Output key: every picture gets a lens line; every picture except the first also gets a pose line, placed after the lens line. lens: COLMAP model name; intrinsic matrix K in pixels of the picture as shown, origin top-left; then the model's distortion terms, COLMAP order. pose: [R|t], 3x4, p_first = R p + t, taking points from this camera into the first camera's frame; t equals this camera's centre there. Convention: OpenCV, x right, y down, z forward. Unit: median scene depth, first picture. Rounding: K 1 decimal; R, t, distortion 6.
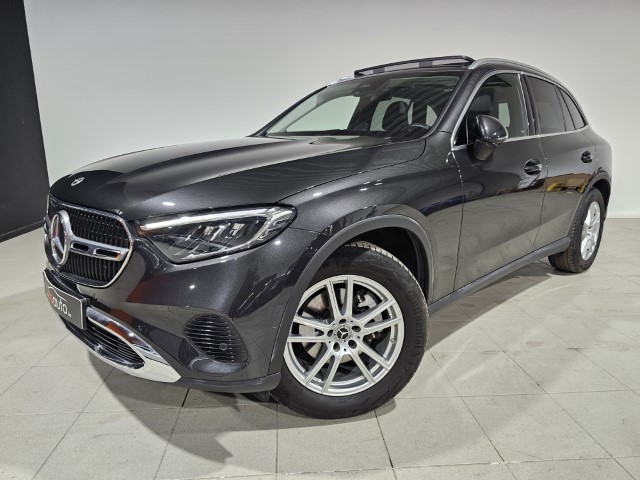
lens RADIAL K [[437.6, 0, 317.6], [0, 437.6, 234.3], [0, 0, 1]] dist [0.045407, -0.024105]
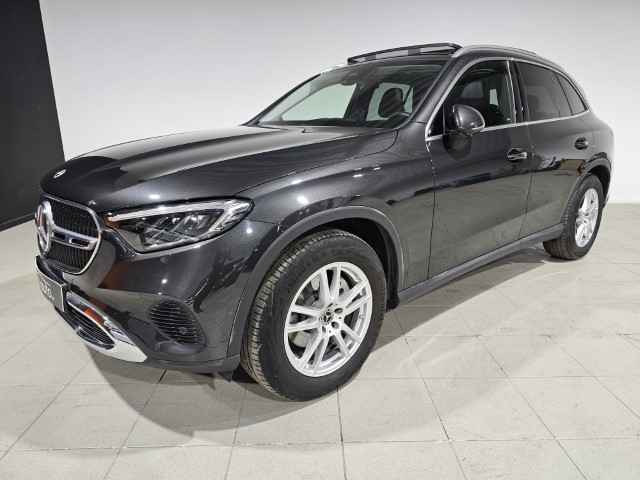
lens RADIAL K [[437.6, 0, 322.8], [0, 437.6, 234.7], [0, 0, 1]] dist [0.045407, -0.024105]
pose [[0.998930, 0.004315, -0.046053, 0.131617], [-0.002430, 0.999160, 0.040912, -0.017061], [0.046191, -0.040756, 0.998101, -0.038369]]
